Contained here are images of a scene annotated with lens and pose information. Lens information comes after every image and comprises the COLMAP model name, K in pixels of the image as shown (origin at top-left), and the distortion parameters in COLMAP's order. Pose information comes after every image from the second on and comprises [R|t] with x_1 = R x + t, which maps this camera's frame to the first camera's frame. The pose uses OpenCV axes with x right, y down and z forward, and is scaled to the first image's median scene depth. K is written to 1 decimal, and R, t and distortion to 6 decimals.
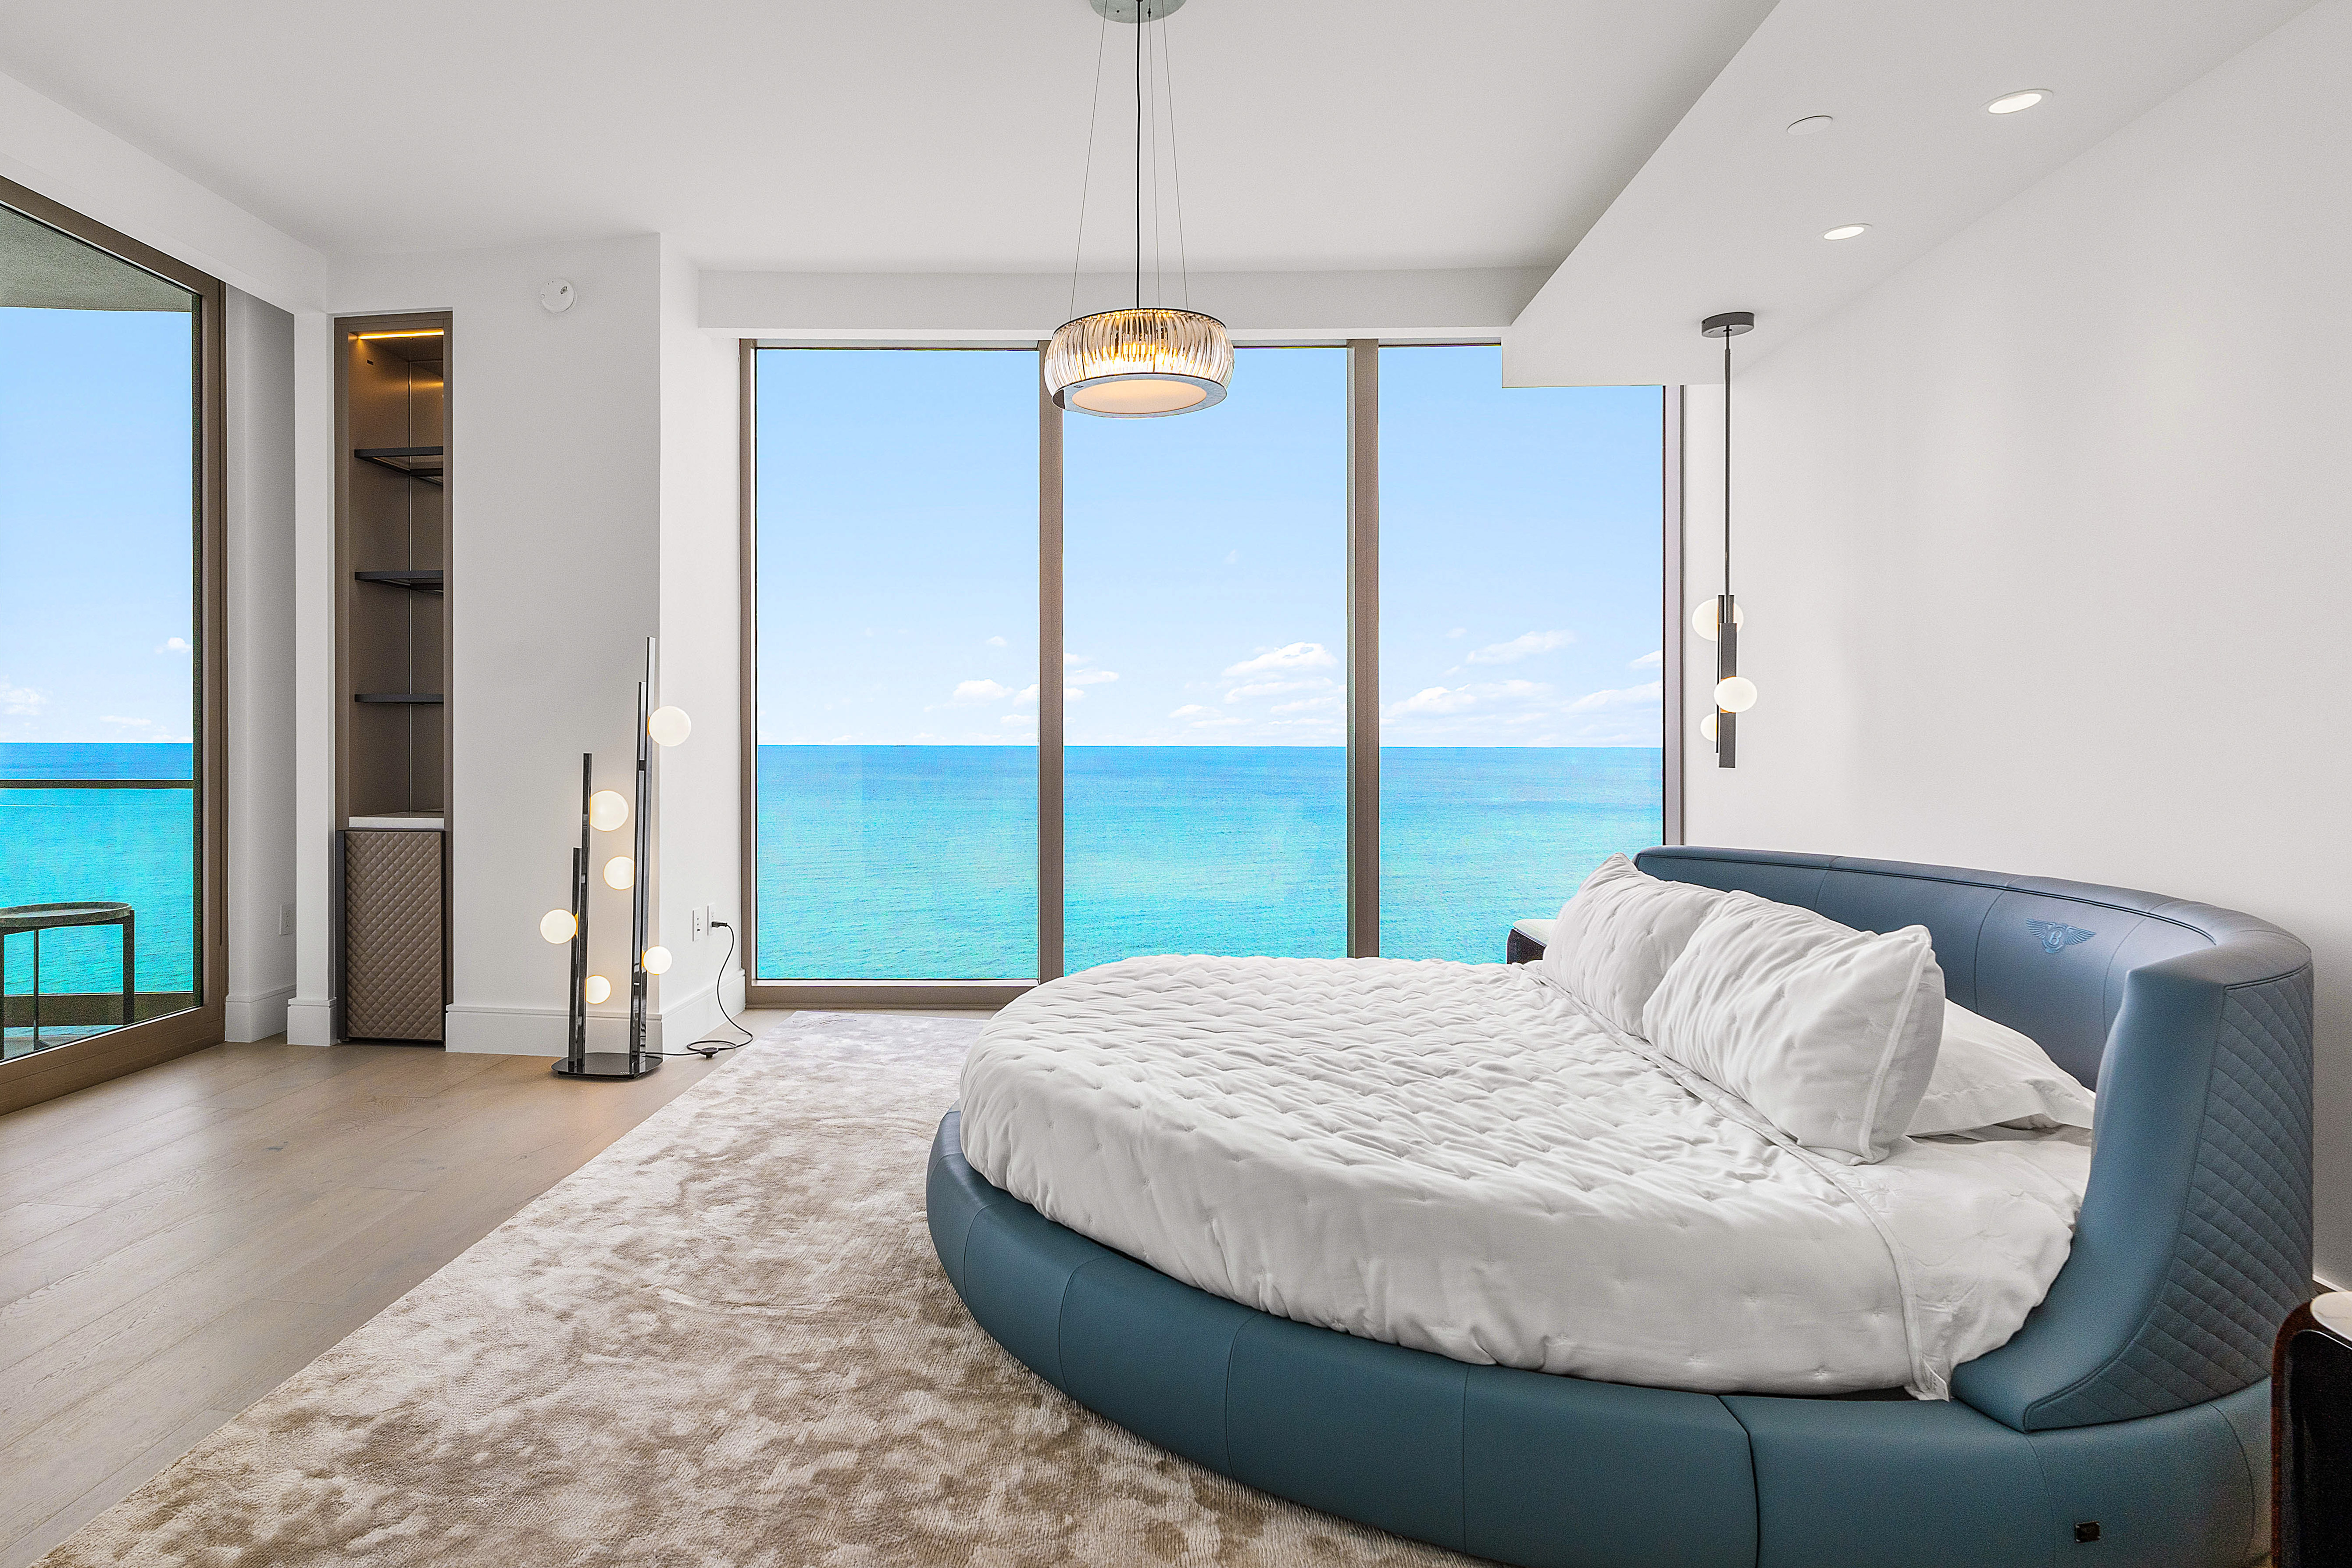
lens RADIAL K [[1206.0, 0, 1176.2], [0, 1206.0, 738.5], [0, 0, 1]] dist [0.001886, -0.000870]
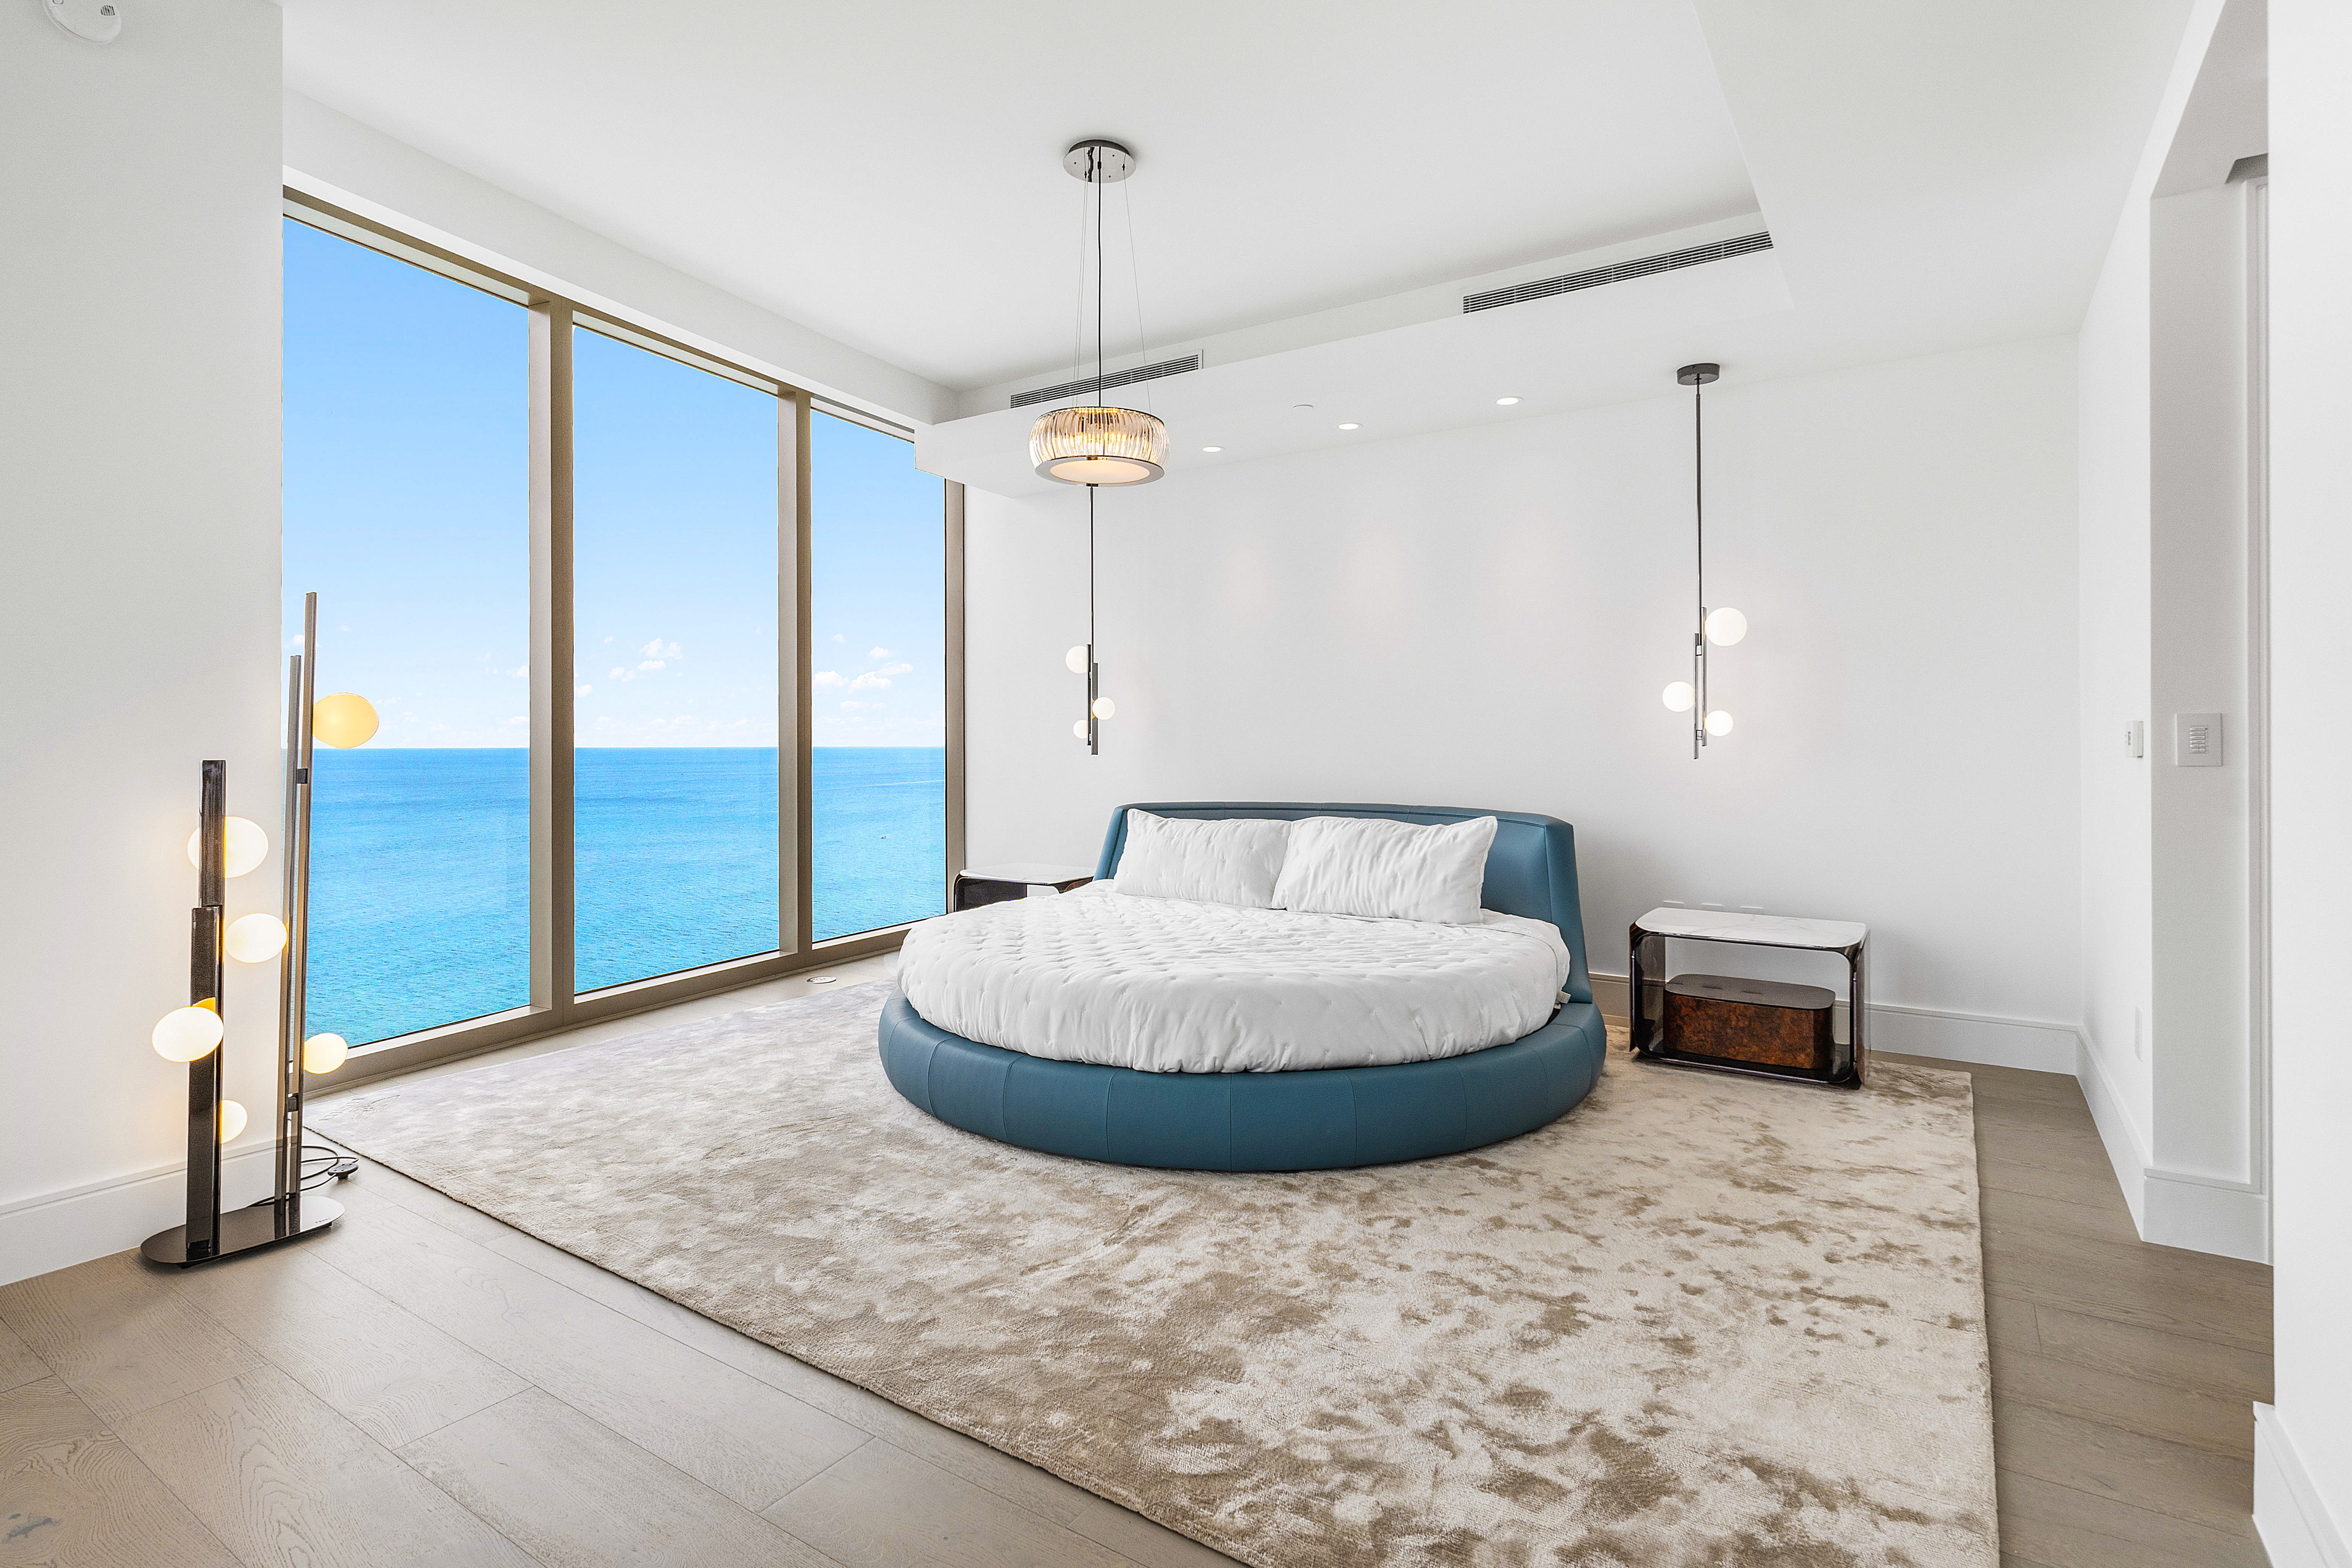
lens RADIAL K [[1070.4, 0, 1148.5], [0, 1070.4, 745.8], [0, 0, 1]] dist [0.000703, -0.000909]
pose [[0.529949, -0.011135, 0.847957, -0.708366], [0.014610, 0.999885, 0.003999, 0.009451], [-0.847904, 0.010269, 0.530051, 0.267710]]
